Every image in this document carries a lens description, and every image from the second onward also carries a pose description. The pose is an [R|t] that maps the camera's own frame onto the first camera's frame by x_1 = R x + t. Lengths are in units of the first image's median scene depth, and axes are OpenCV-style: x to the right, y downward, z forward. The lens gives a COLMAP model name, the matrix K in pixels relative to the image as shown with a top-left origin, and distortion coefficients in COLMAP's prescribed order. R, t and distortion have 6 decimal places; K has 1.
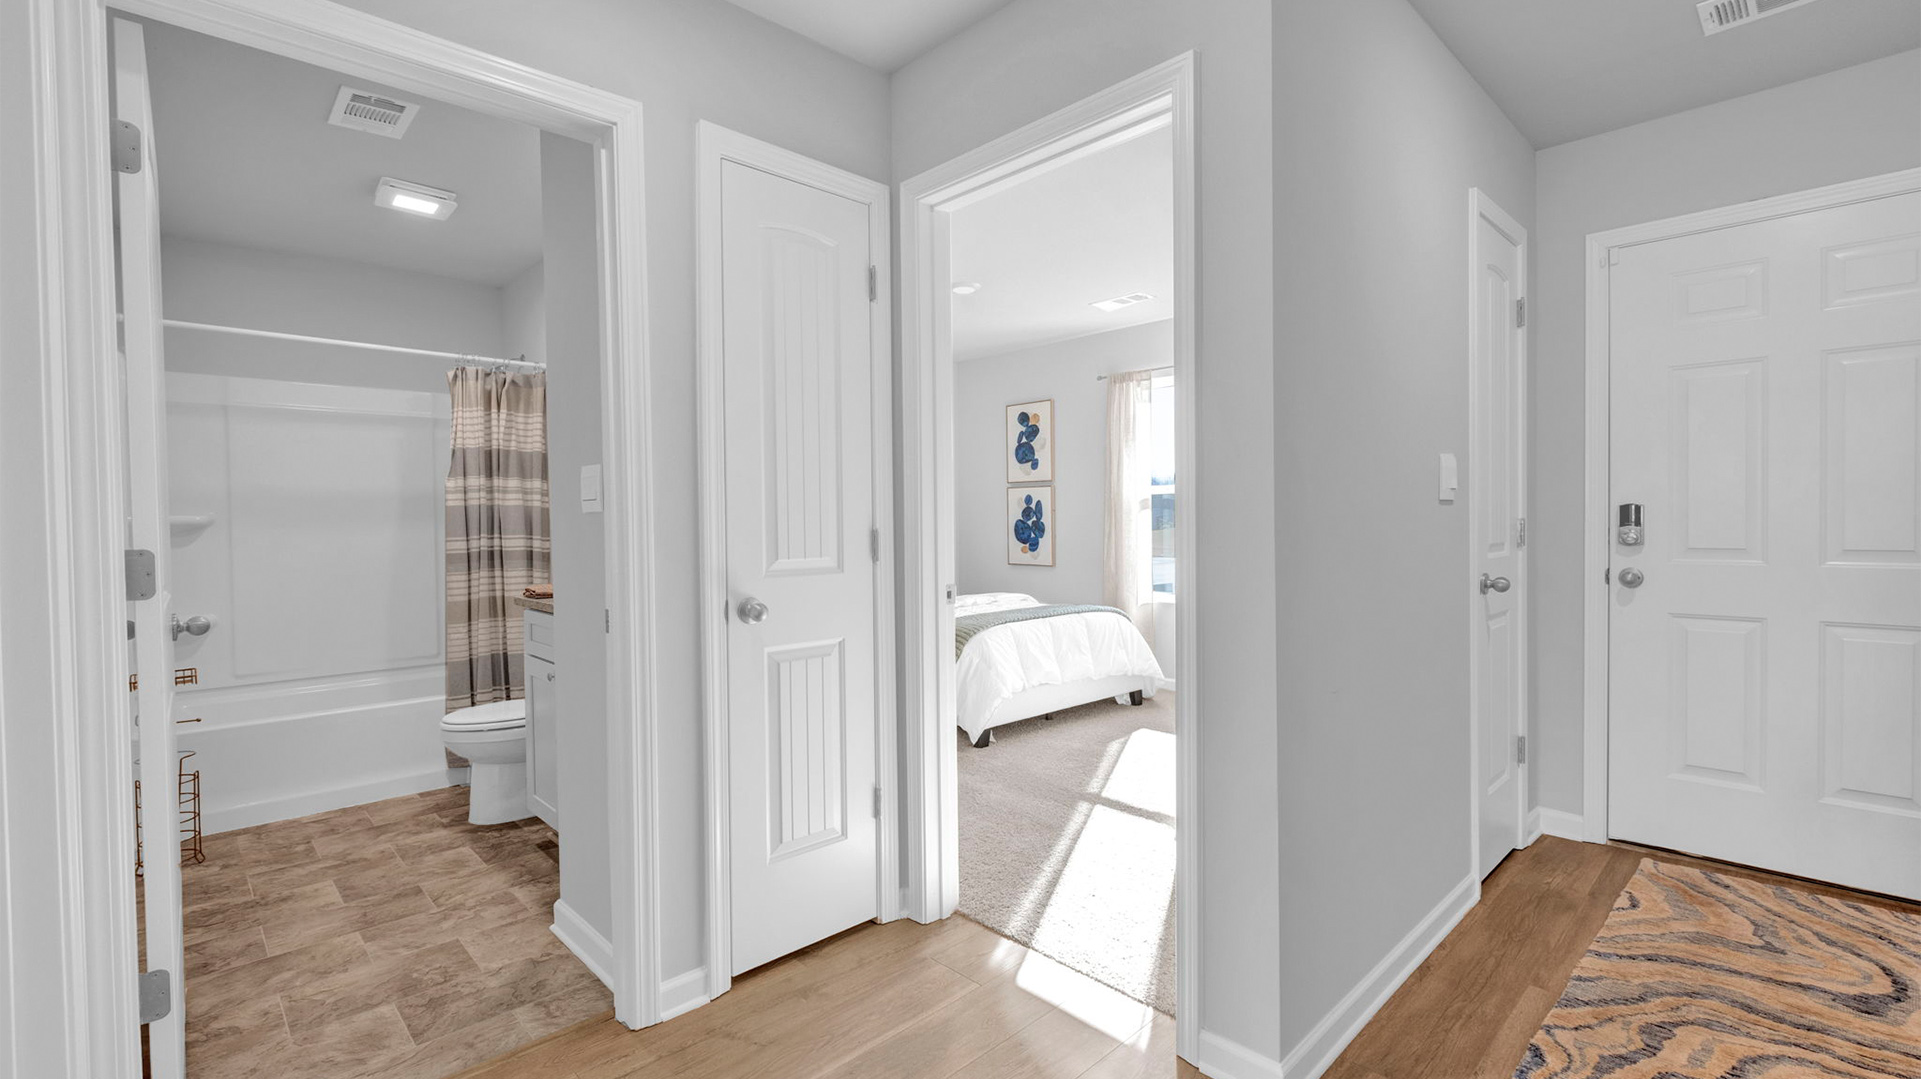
lens RADIAL K [[845.2, 0, 939.5], [0, 845.2, 538.9], [0, 0, 1]] dist [-0.001859, -0.002824]
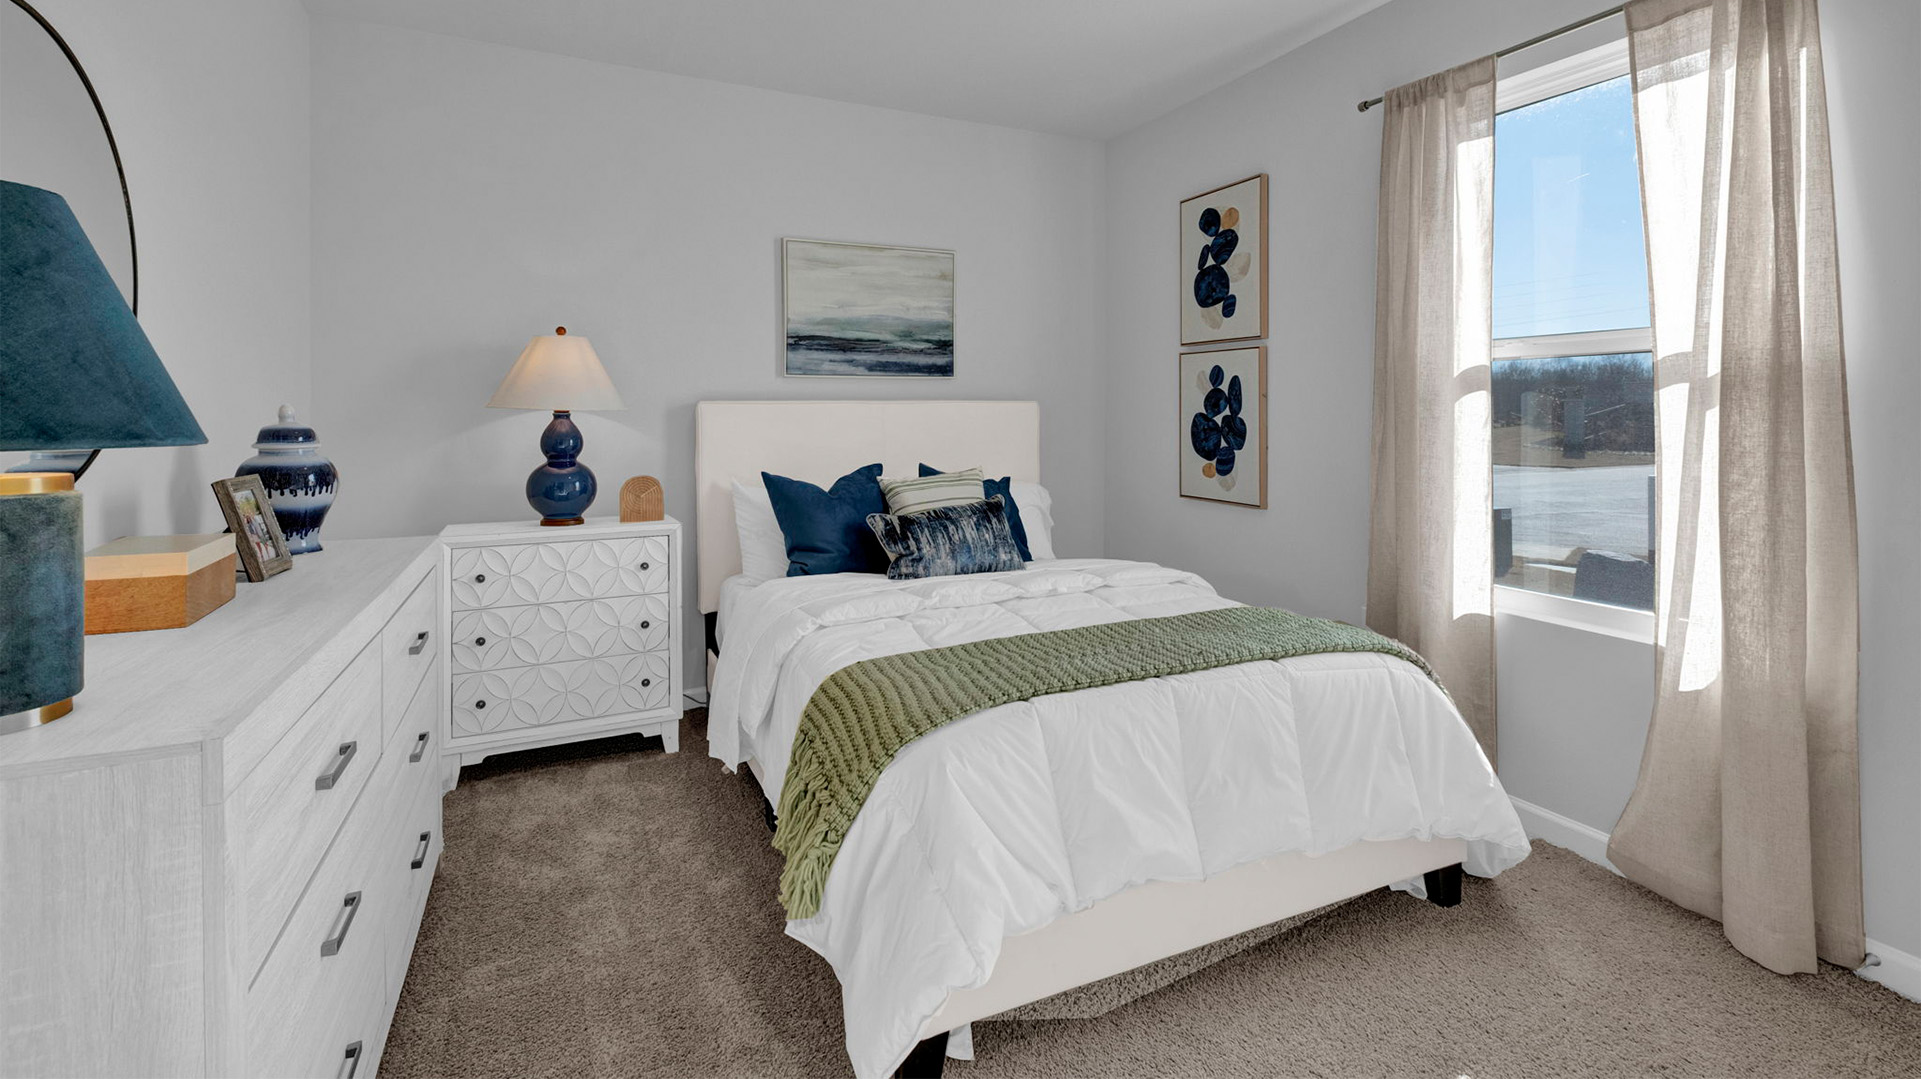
lens RADIAL K [[845.2, 0, 933.9], [0, 845.2, 425.9], [0, 0, 1]] dist [-0.001859, -0.002824]
pose [[0.949654, 0.016687, -0.312855, 0.105044], [-0.019501, 0.999793, -0.005869, -0.008783], [0.312692, 0.011674, 0.949783, 0.456758]]
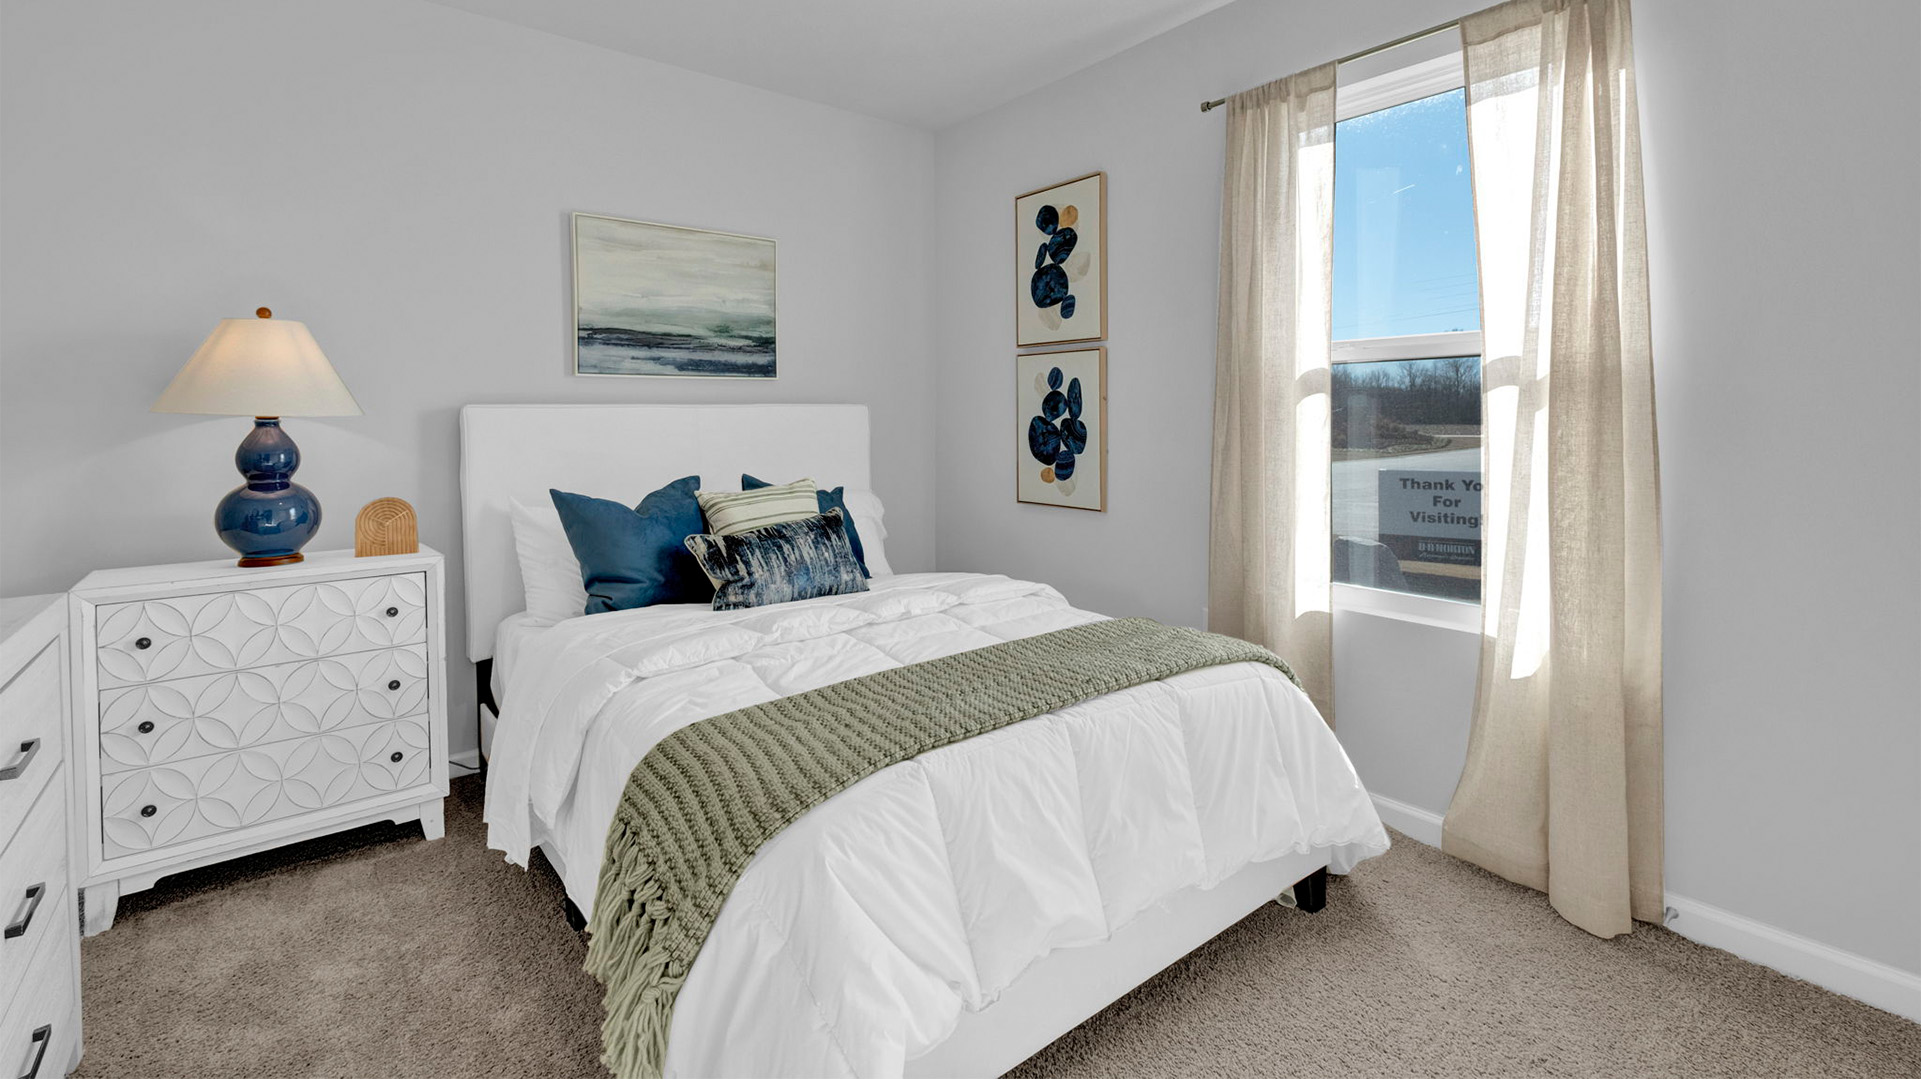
lens RADIAL K [[845.2, 0, 952.0], [0, 845.2, 441.6], [0, 0, 1]] dist [-0.001859, -0.002824]
pose [[0.998070, 0.009360, -0.061389, 0.076040], [-0.009178, 0.999953, 0.003236, -0.009099], [0.061417, -0.002667, 0.998109, 0.495882]]
